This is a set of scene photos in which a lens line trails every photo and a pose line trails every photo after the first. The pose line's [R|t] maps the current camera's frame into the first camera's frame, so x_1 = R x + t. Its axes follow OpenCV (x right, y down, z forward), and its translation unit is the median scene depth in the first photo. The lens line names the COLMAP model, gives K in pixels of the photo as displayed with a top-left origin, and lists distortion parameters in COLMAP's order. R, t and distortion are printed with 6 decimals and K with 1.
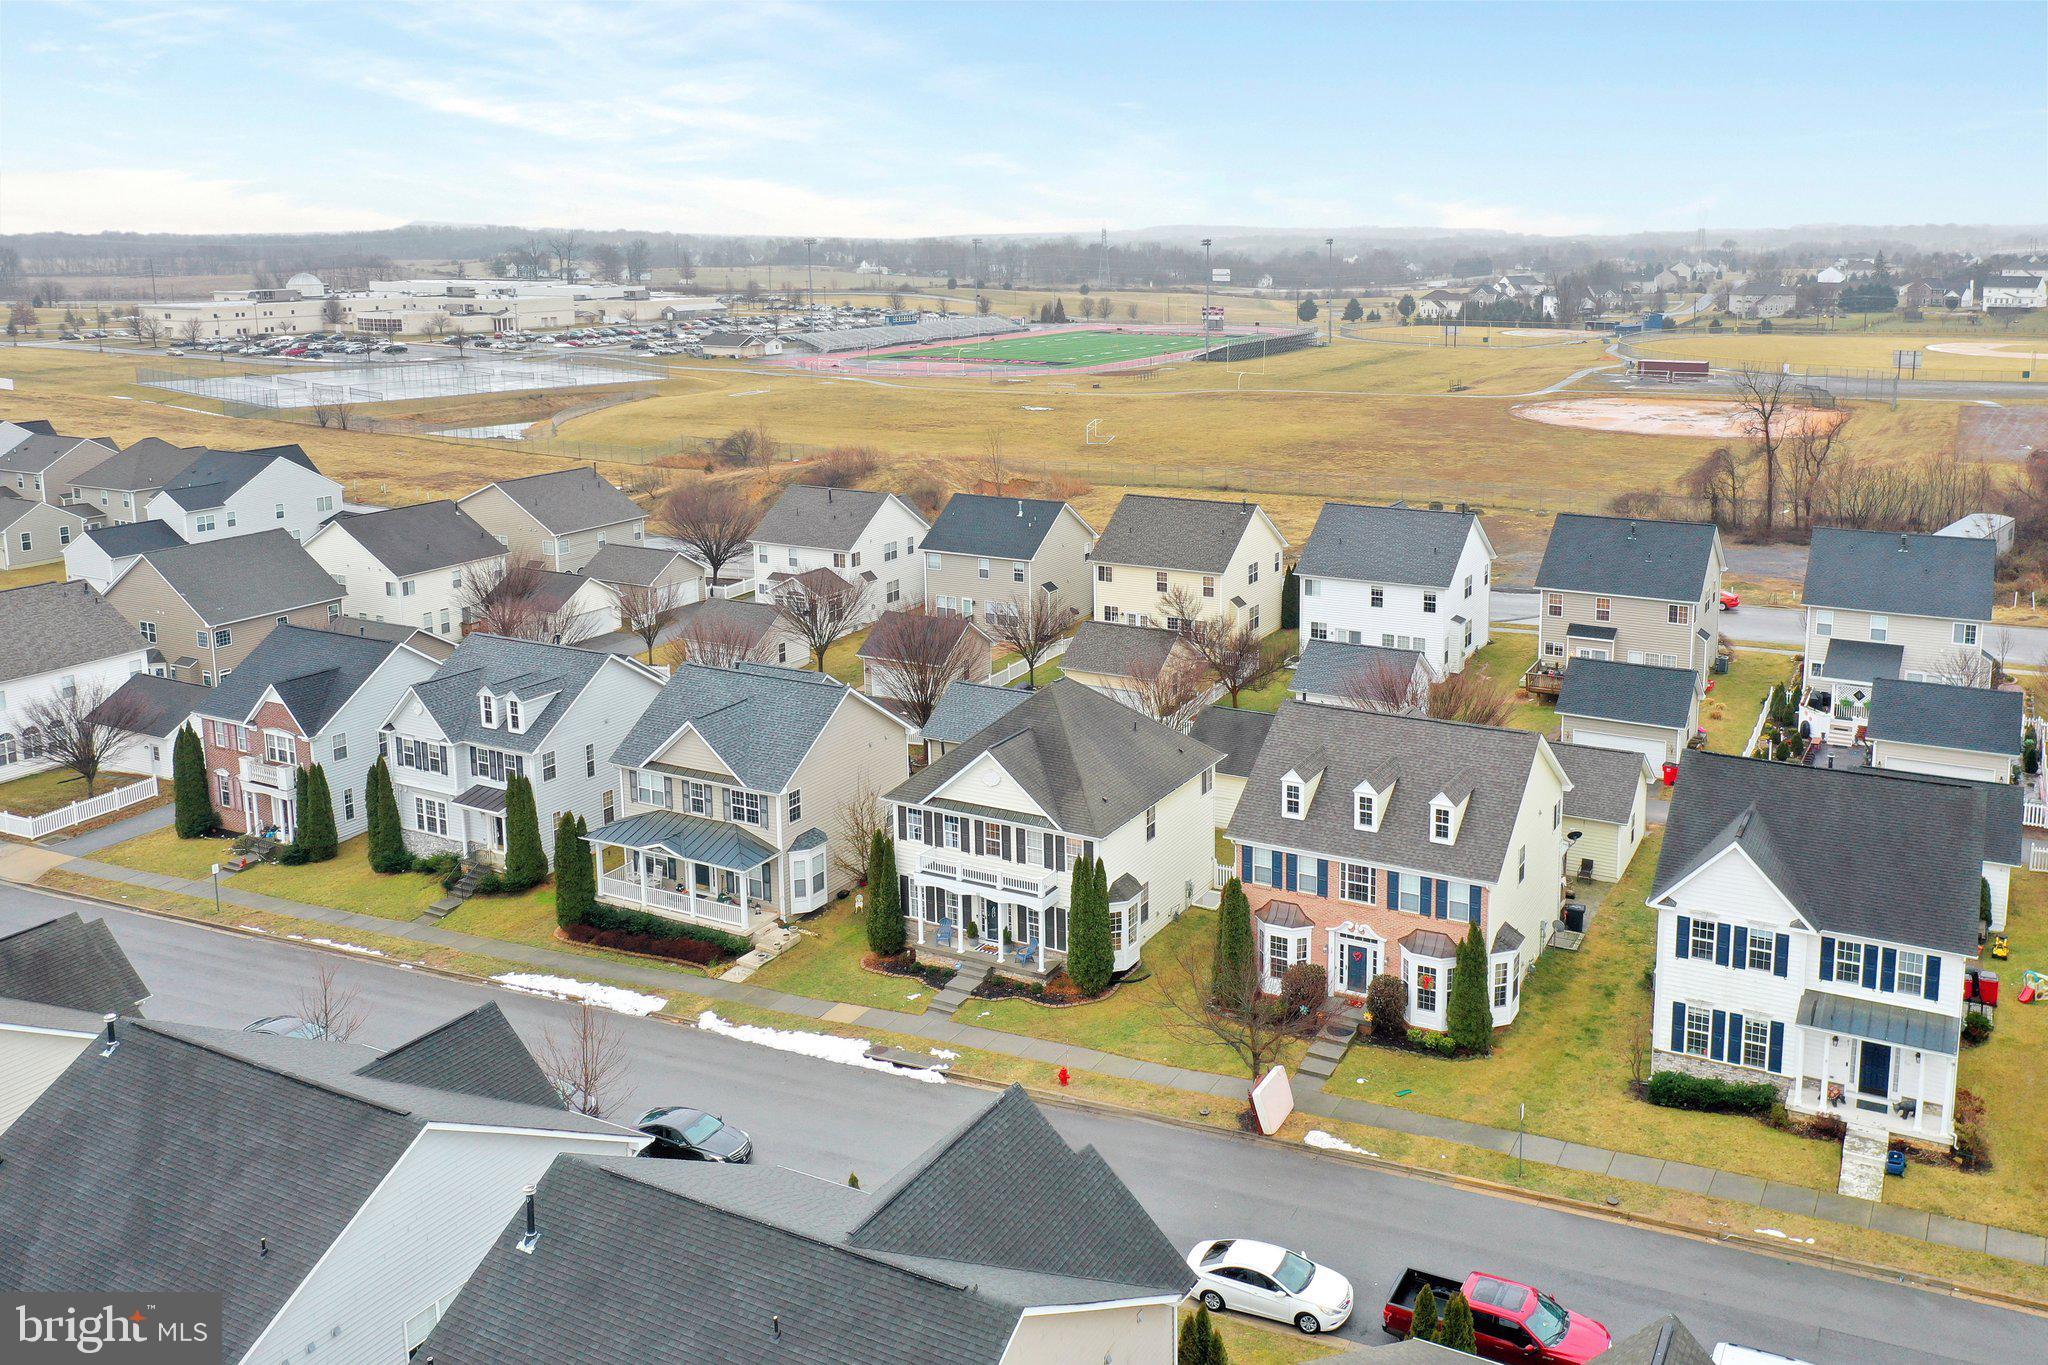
lens RADIAL K [[1644.5, 0, 1159.6], [0, 1644.5, 547.4], [0, 0, 1]] dist [0.003227, -0.000390]
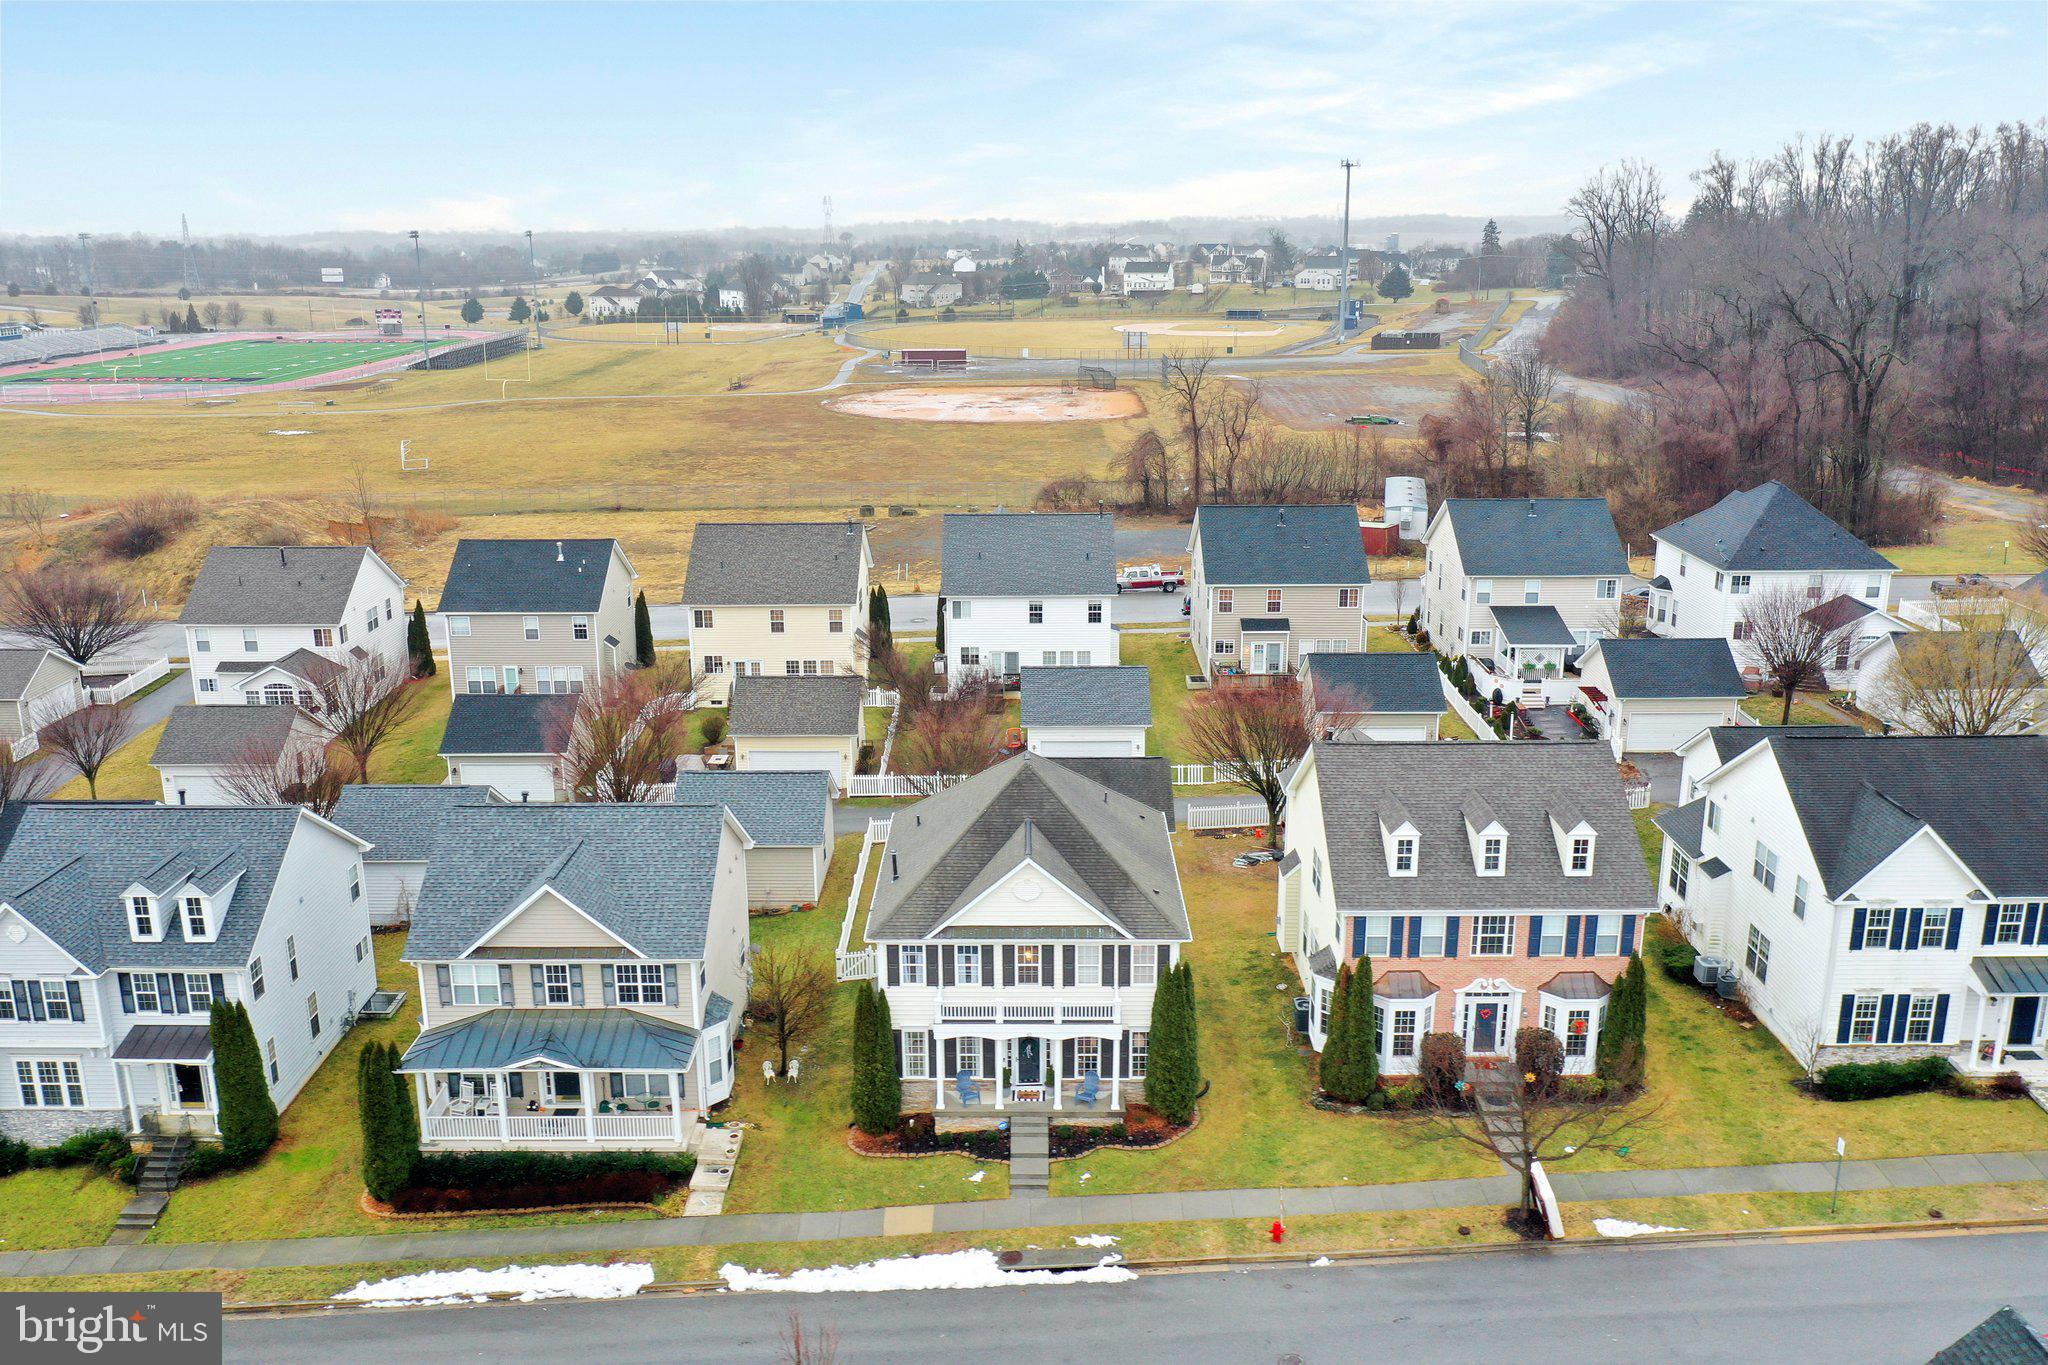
lens RADIAL K [[1620.9, 0, 1021.7], [0, 1620.9, 672.9], [0, 0, 1]] dist [-0.003035, -0.003083]
pose [[0.898451, -0.121581, 0.421905, -0.381334], [0.087724, 0.991230, 0.098833, -0.039024], [-0.430221, -0.051786, 0.901237, 0.262651]]
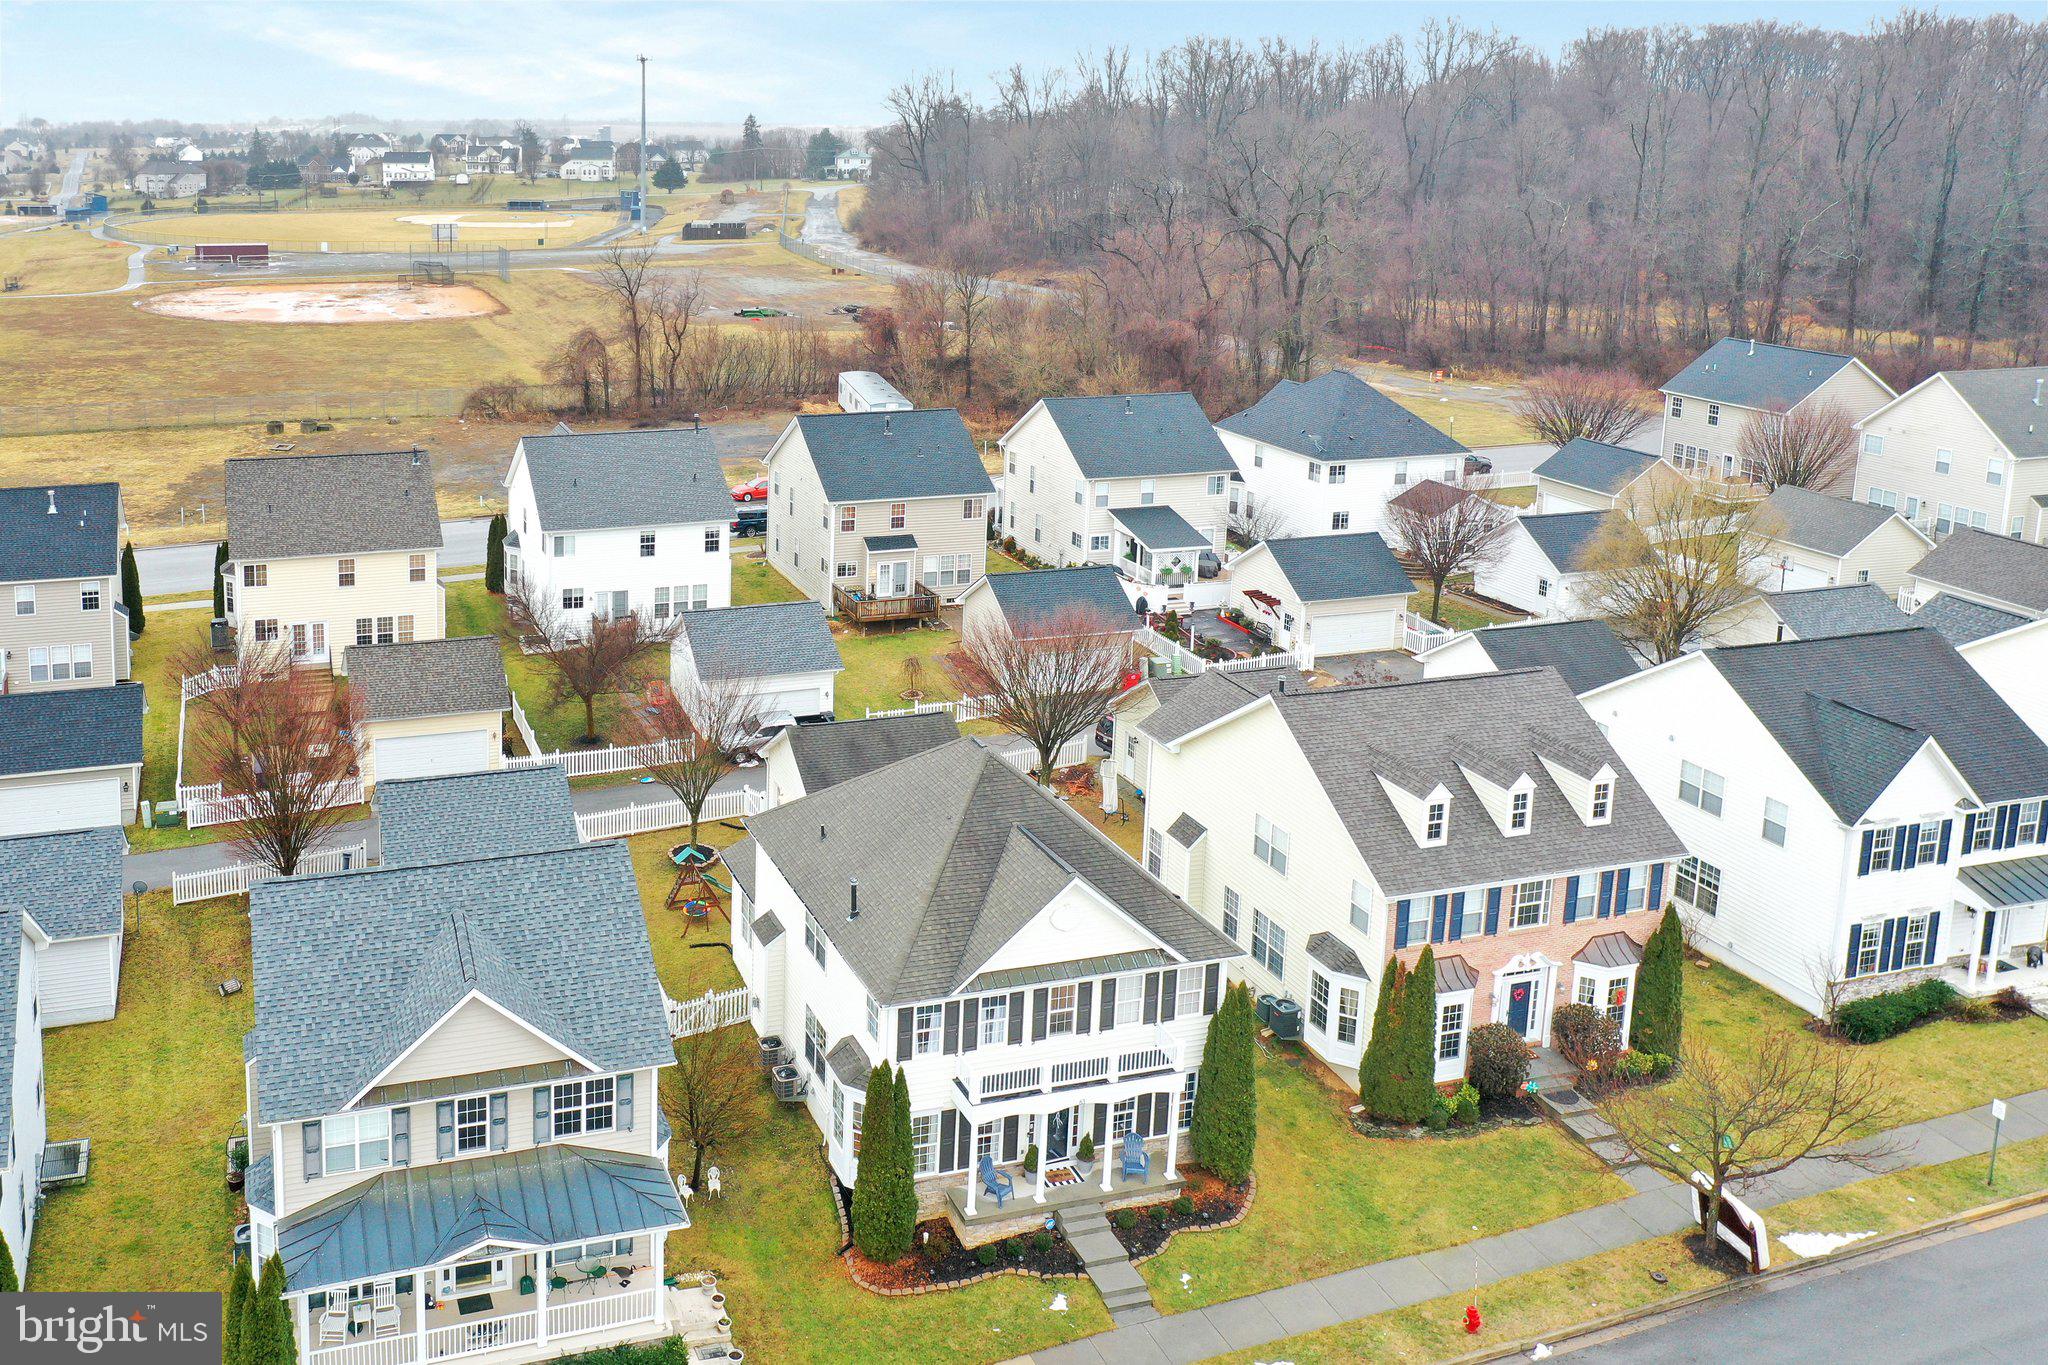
lens RADIAL K [[1666.7, 0, 690.0], [0, 1666.7, 412.6], [0, 0, 1]] dist [-0.004808, 0.000980]
pose [[0.744833, -0.112483, 0.657702, -0.553984], [0.119579, 0.992233, 0.034275, -0.085736], [-0.656449, 0.053118, 0.752498, 0.533260]]
